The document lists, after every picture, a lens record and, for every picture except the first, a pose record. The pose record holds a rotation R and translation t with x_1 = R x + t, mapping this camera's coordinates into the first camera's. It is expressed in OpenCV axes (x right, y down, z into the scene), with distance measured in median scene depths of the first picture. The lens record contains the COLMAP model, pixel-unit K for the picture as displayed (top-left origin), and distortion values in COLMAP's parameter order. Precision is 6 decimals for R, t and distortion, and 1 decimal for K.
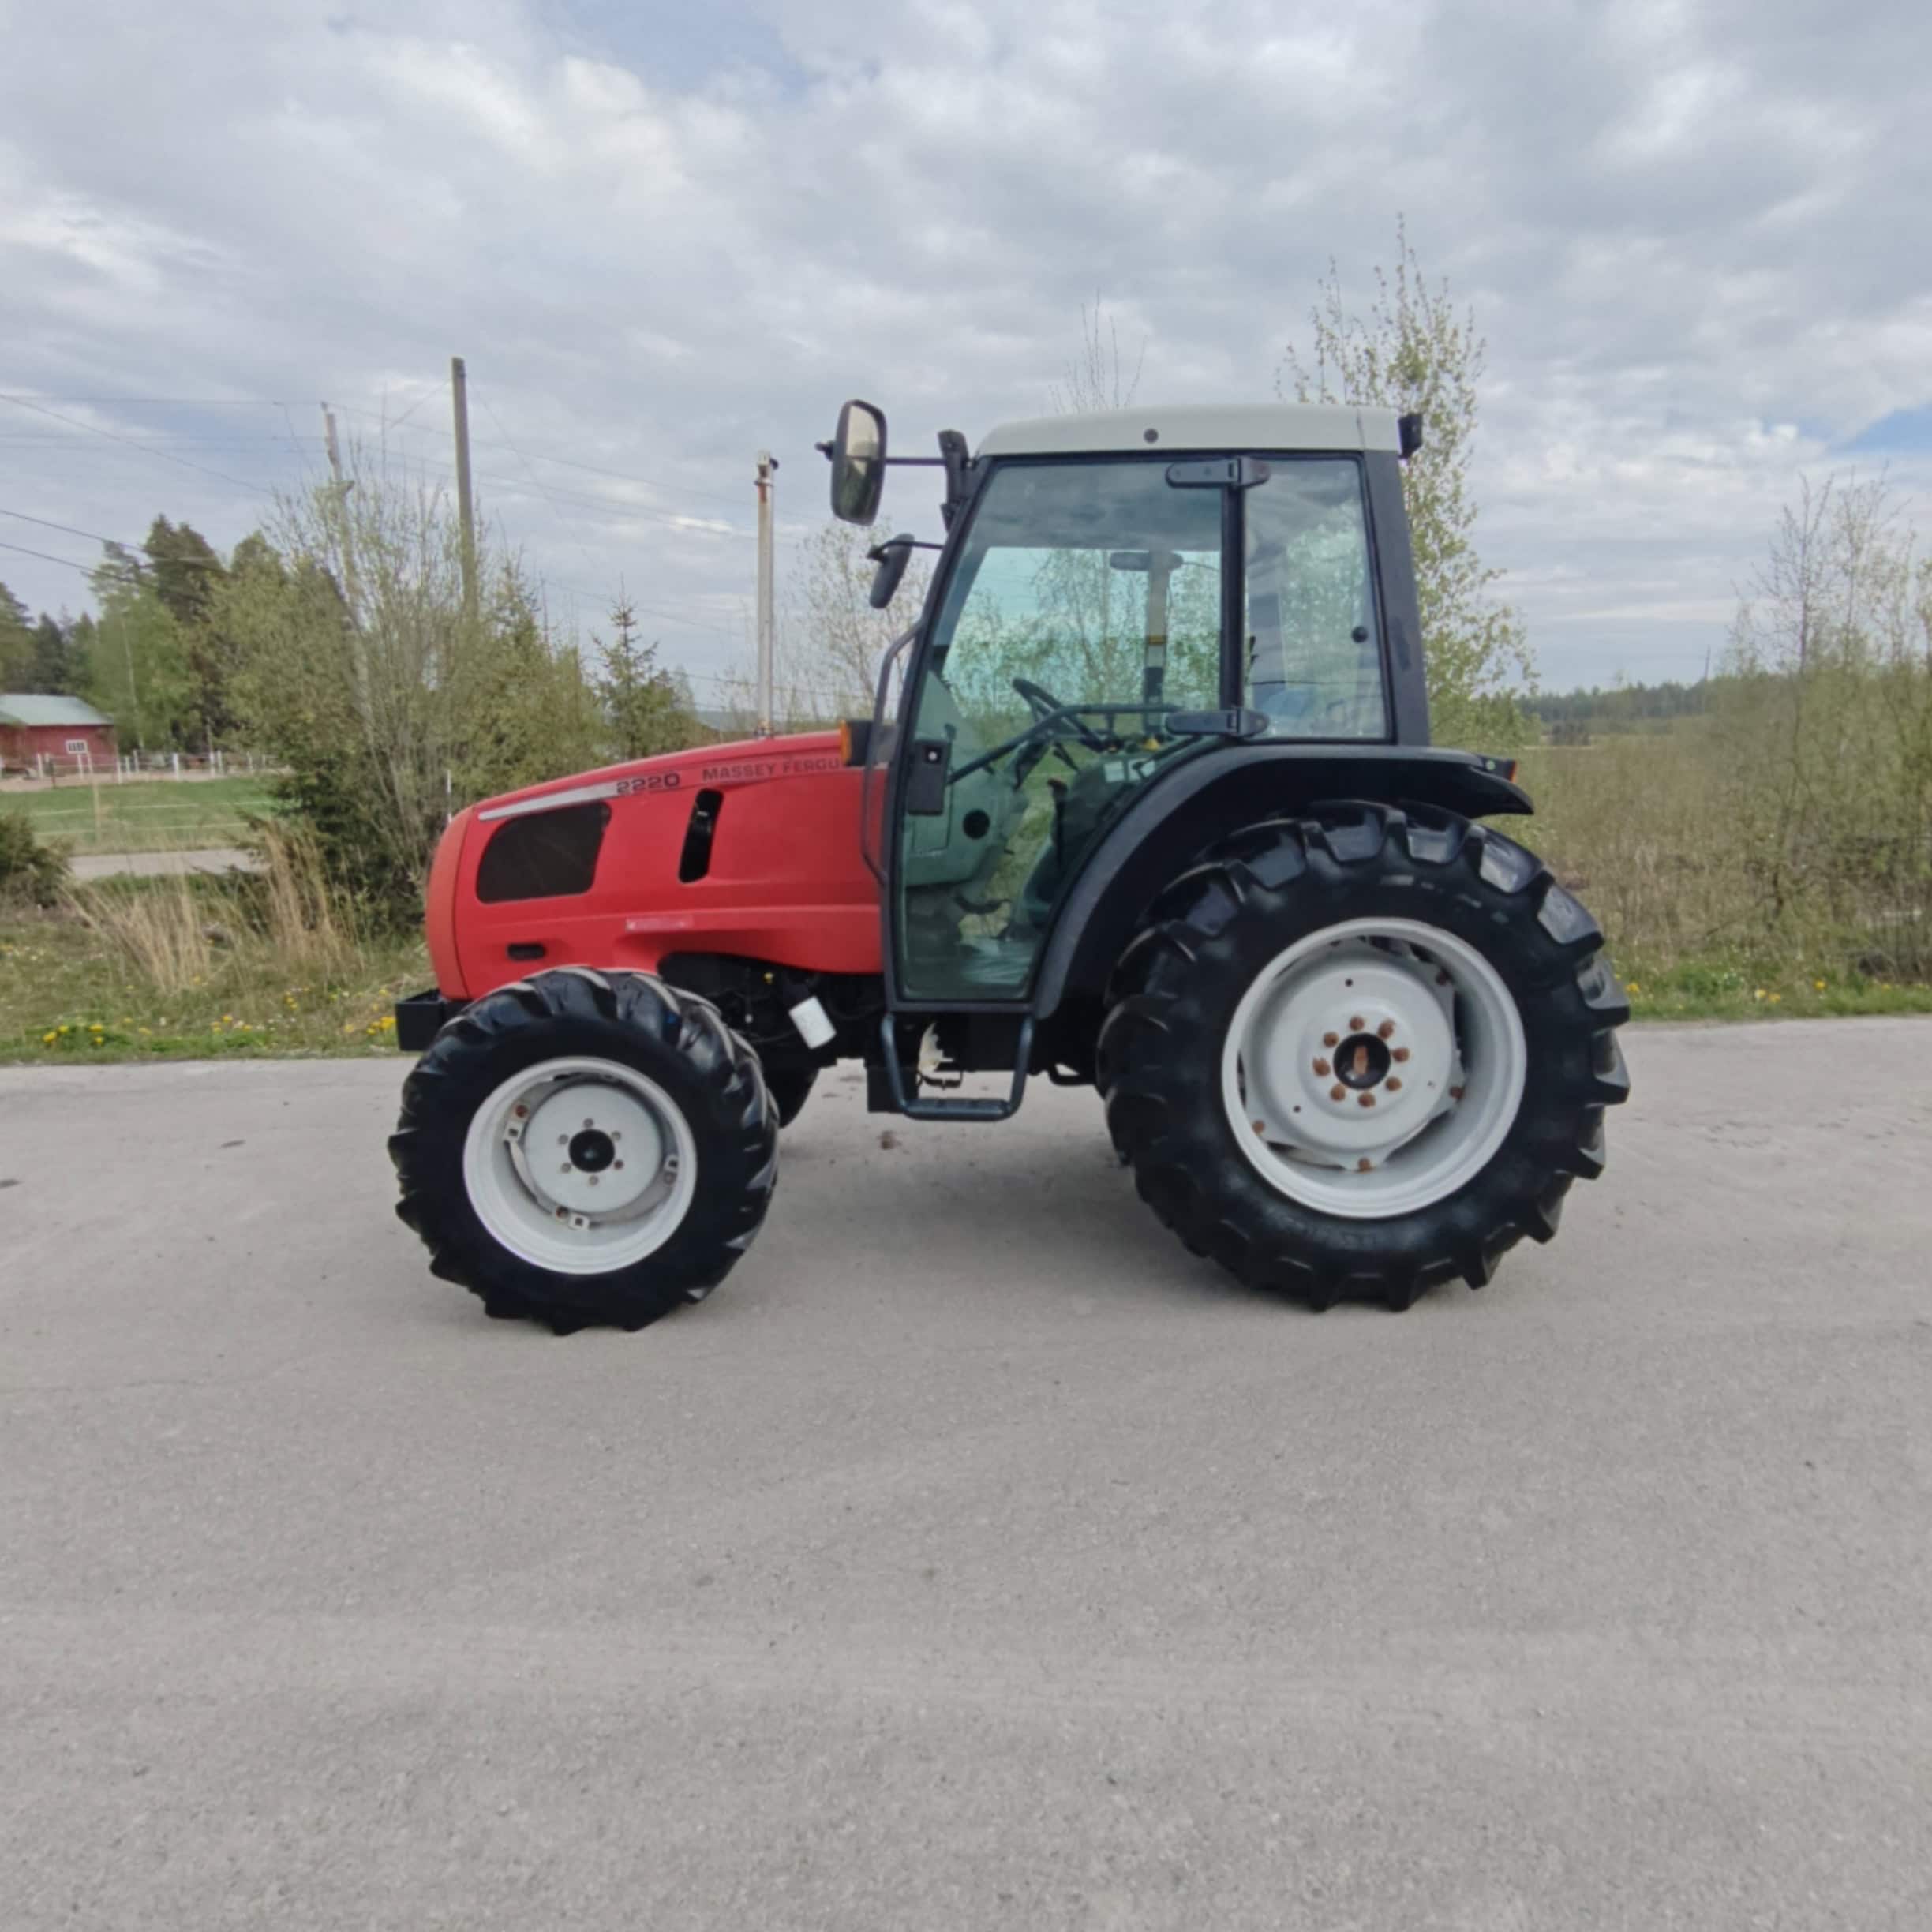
lens RADIAL K [[1218.9, 0, 988.8], [0, 1218.9, 971.3], [0, 0, 1]] dist [0.008894, -0.005367]
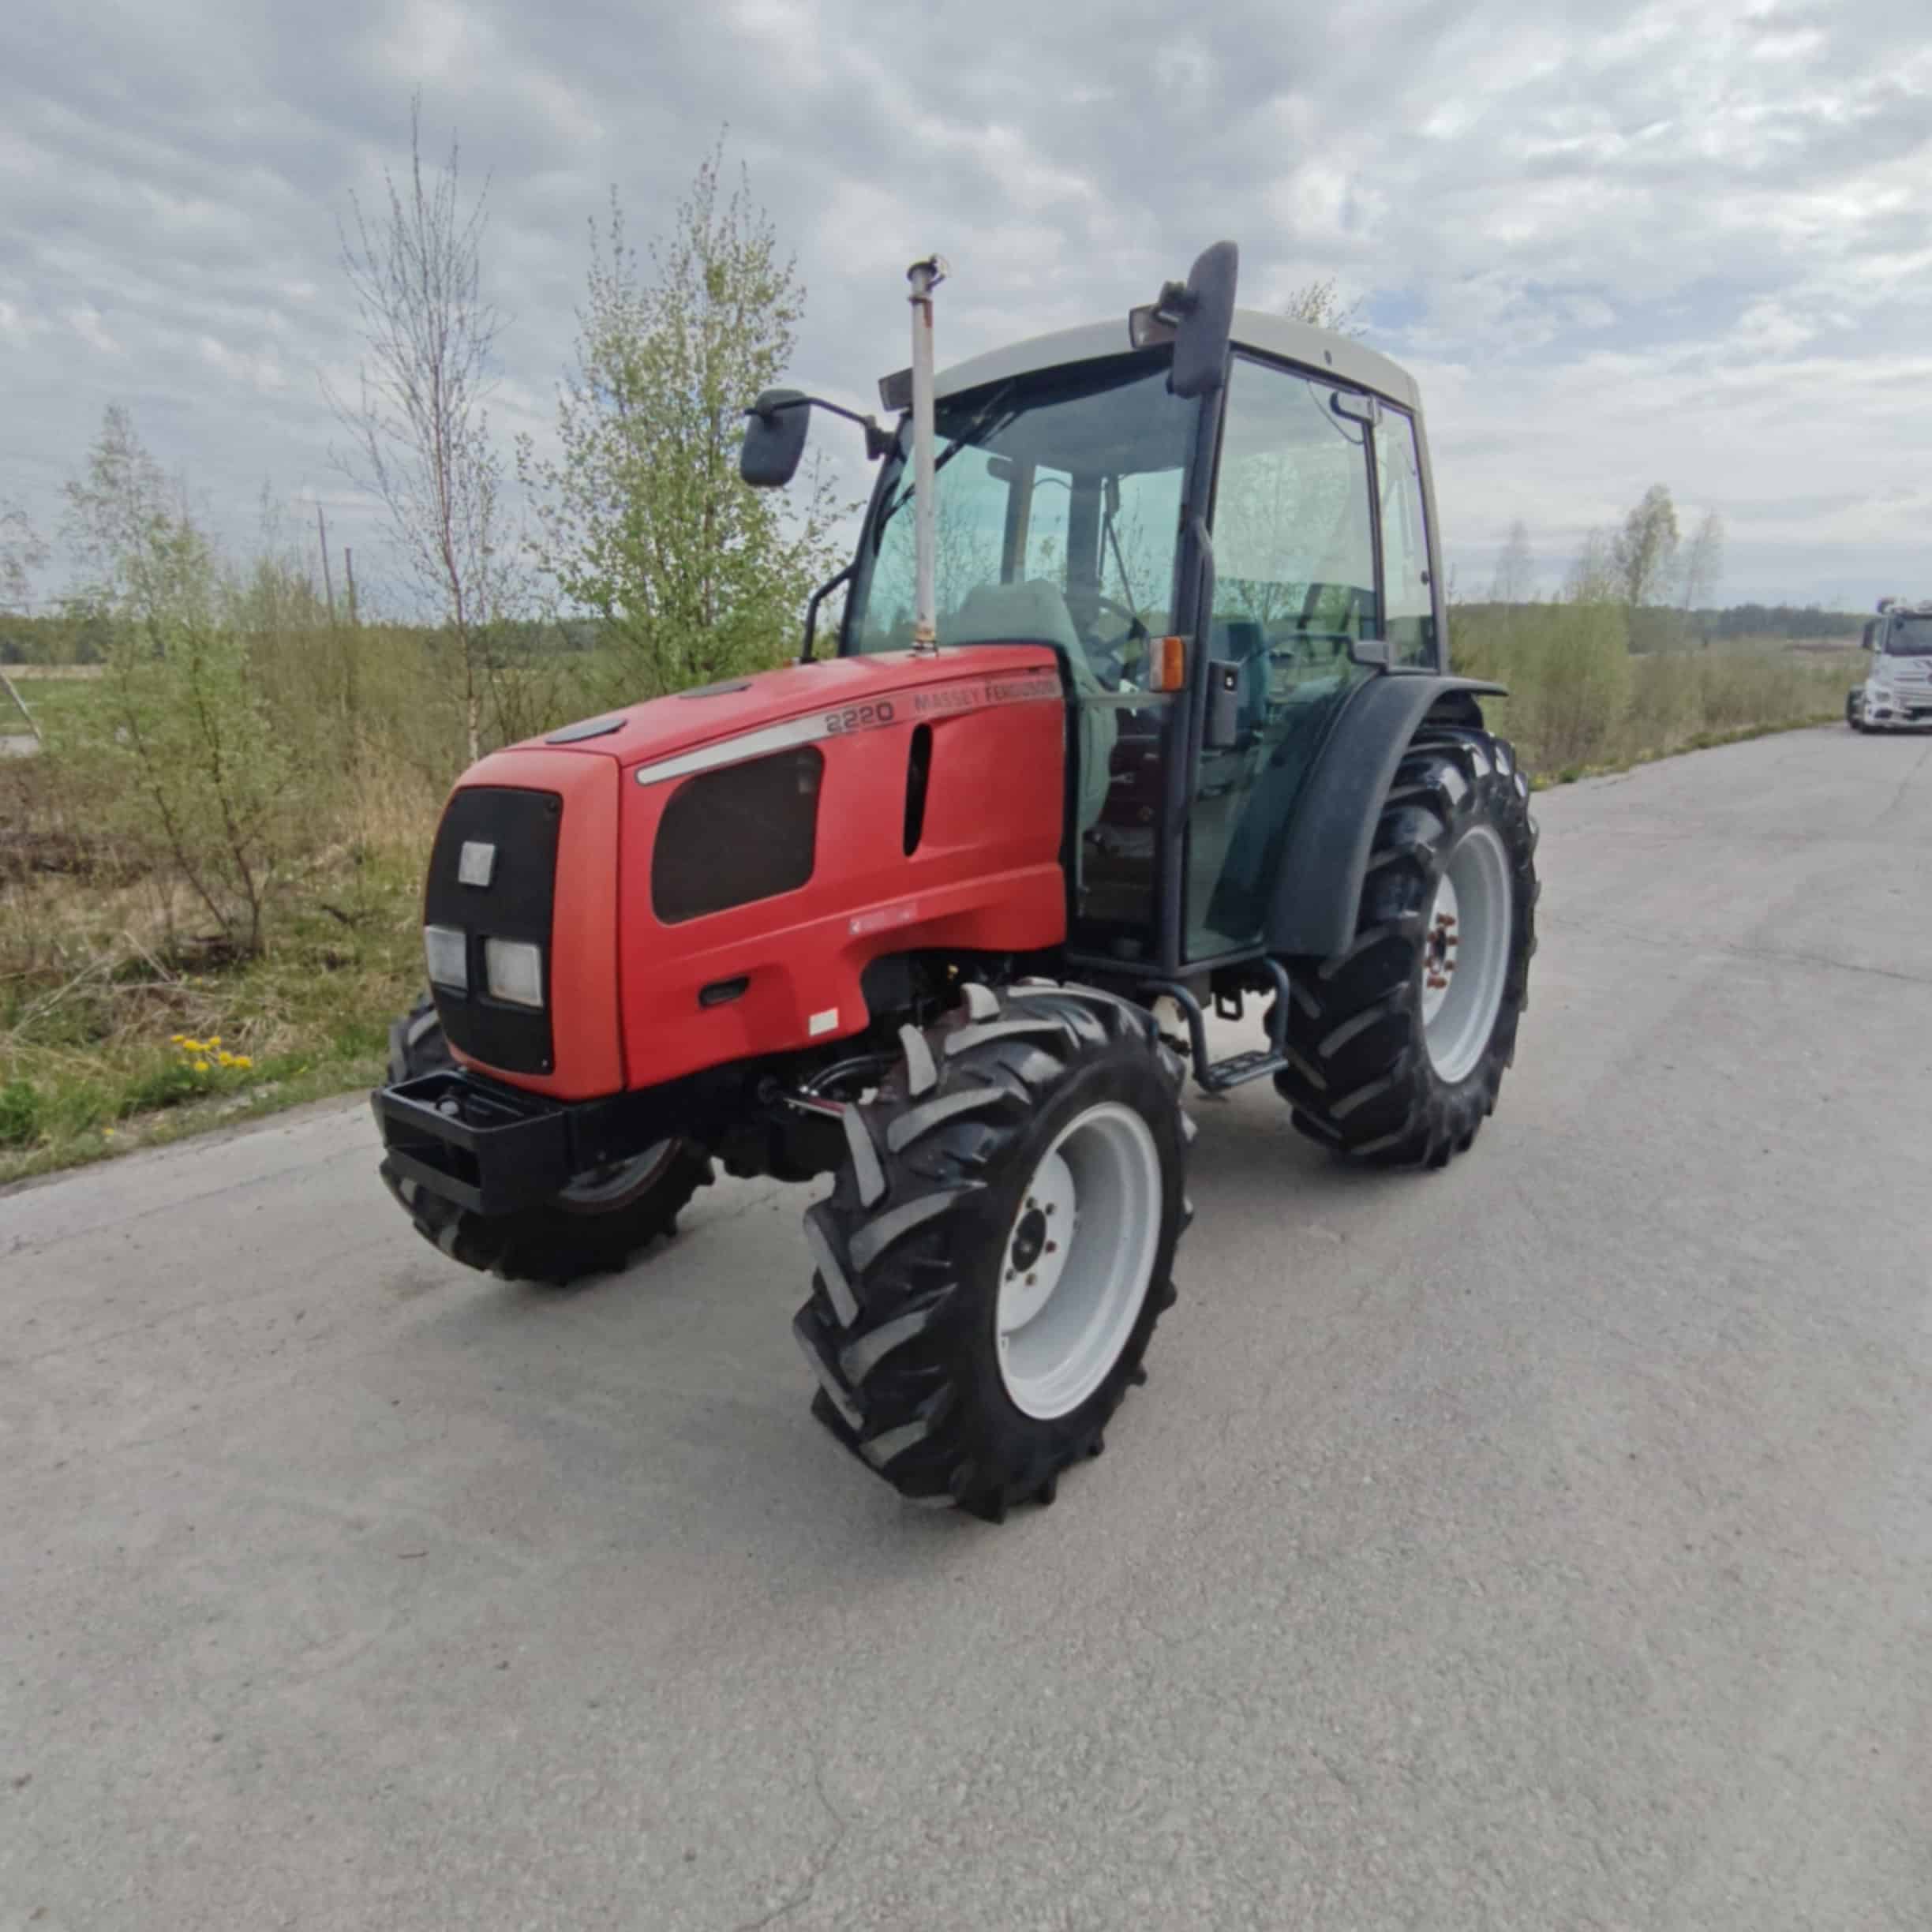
lens RADIAL K [[1218.9, 0, 988.8], [0, 1218.9, 971.3], [0, 0, 1]] dist [0.008894, -0.005367]
pose [[0.643747, -0.165880, 0.747043, -0.766731], [0.127086, 0.985841, 0.109392, -0.078911], [-0.754612, 0.024518, 0.655713, 0.500682]]
